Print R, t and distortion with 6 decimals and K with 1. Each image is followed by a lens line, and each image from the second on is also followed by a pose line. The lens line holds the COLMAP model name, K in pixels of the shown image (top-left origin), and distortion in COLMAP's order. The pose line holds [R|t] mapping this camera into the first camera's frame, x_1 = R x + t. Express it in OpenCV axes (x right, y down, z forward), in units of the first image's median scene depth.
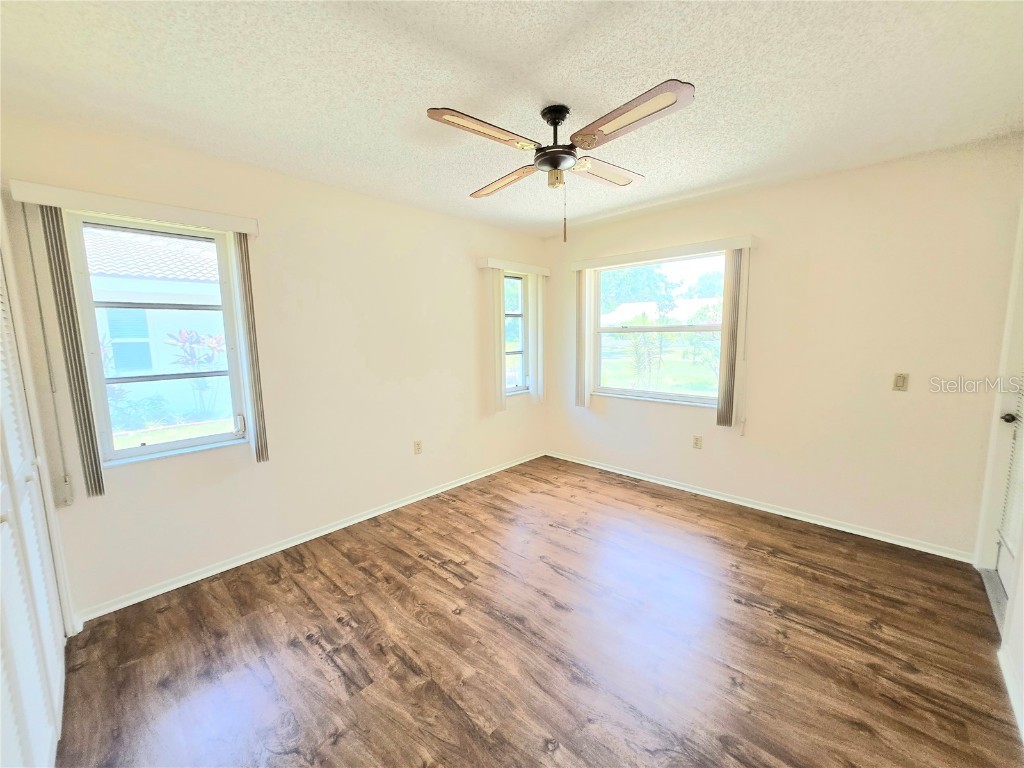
lens RADIAL K [[398.3, 0, 515.2], [0, 398.3, 385.1], [0, 0, 1]] dist [0.000619, -0.001283]
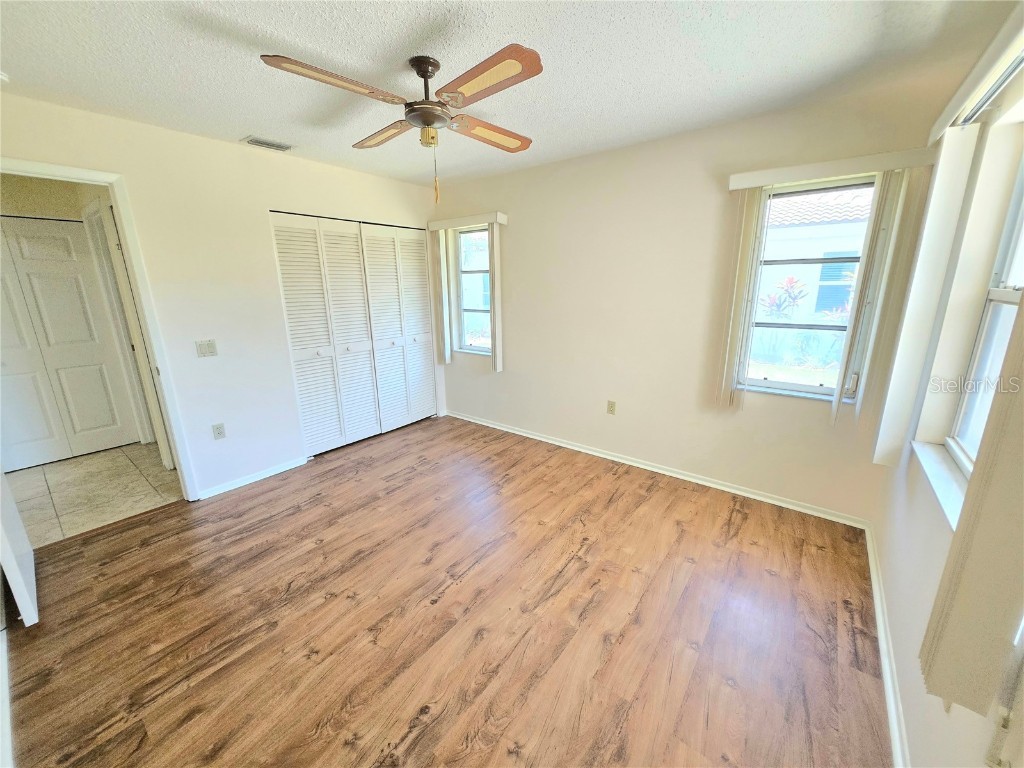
lens RADIAL K [[398.3, 0, 515.5], [0, 398.3, 380.7], [0, 0, 1]] dist [0.000619, -0.001283]
pose [[0.106445, 0.255226, -0.961004, 0.855274], [-0.120523, 0.962681, 0.242322, -0.158527], [0.986987, 0.090029, 0.133233, 0.786165]]
